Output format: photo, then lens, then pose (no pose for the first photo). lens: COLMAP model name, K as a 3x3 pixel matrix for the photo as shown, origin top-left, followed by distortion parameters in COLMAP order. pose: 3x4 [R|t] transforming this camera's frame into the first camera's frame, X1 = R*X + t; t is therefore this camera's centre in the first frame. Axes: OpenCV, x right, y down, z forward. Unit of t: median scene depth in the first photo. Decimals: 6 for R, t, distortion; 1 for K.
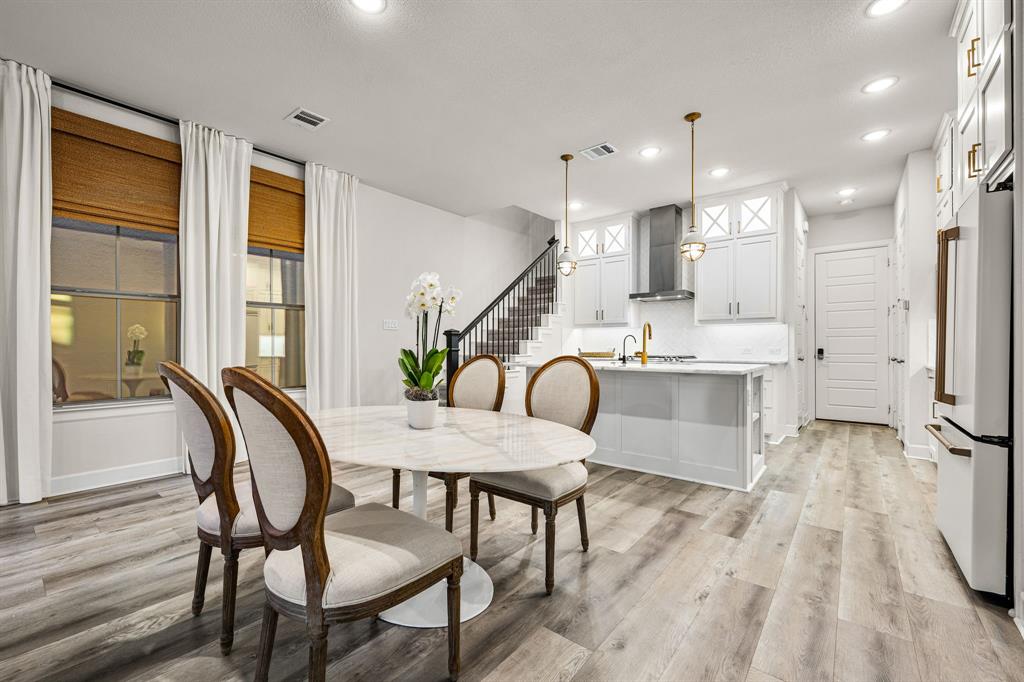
lens RADIAL K [[417.2, 0, 514.2], [0, 417.2, 344.7], [0, 0, 1]] dist [0.010039, -0.000555]
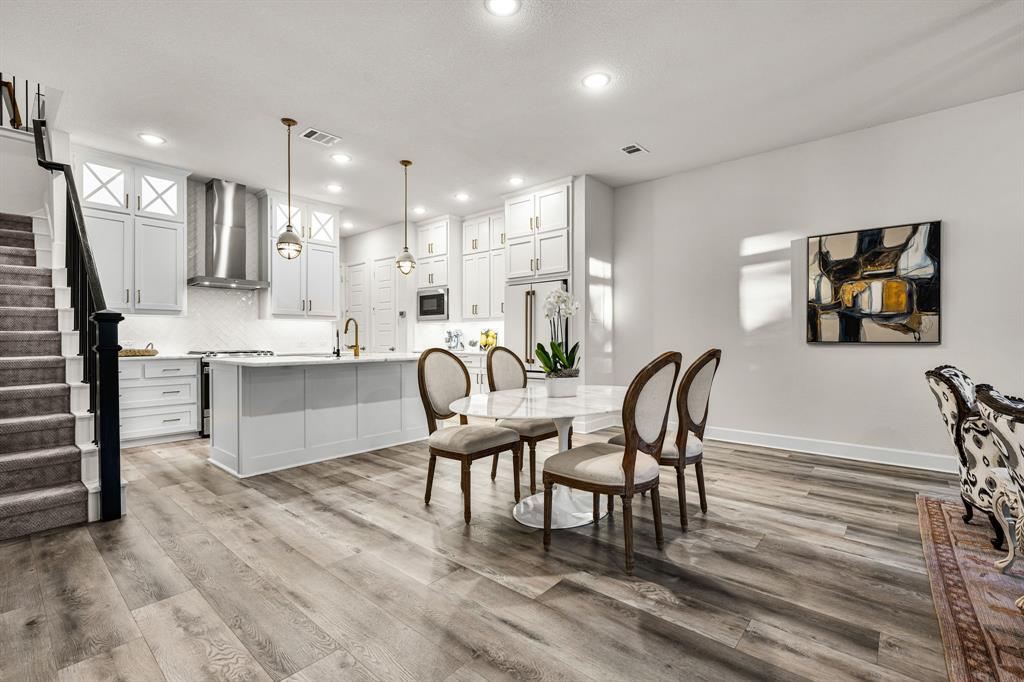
lens RADIAL K [[452.3, 0, 510.9], [0, 452.3, 338.3], [0, 0, 1]] dist [0.003000, -0.001262]
pose [[0.042565, -0.002289, 0.999091, -0.961844], [0.002116, 0.999995, 0.002201, -0.002834], [-0.999091, 0.002021, 0.042570, 0.613393]]
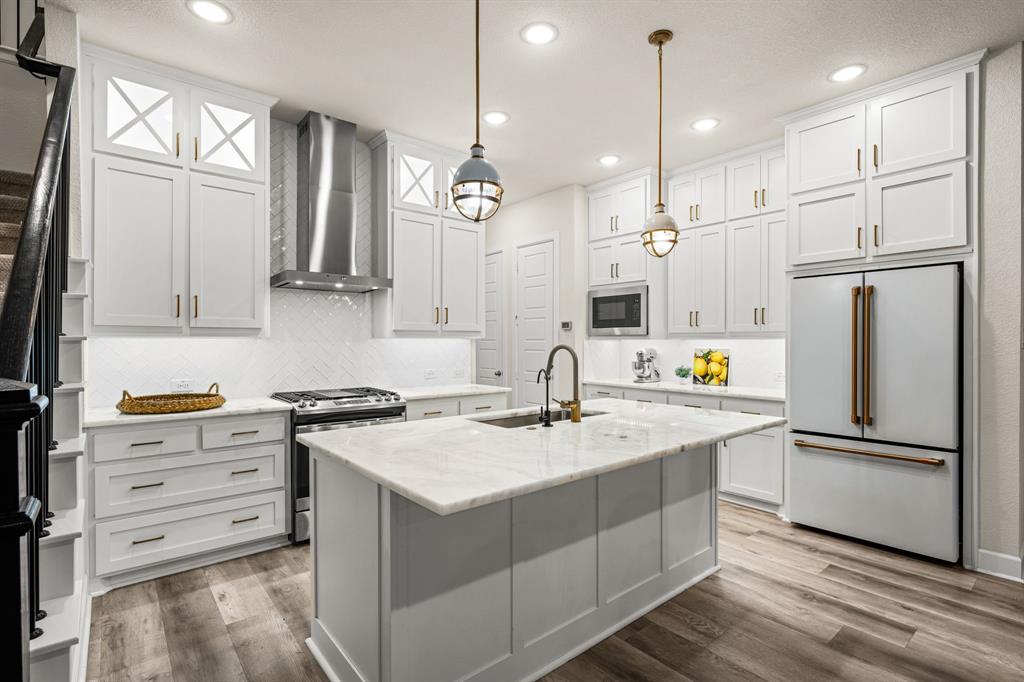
lens RADIAL K [[491.1, 0, 515.8], [0, 491.1, 342.6], [0, 0, 1]] dist [-0.003120, 0.000250]
pose [[0.201948, -0.004178, 0.979387, -0.375312], [0.000566, 0.999991, 0.004149, -0.067758], [-0.979396, -0.000284, 0.201949, 1.064771]]
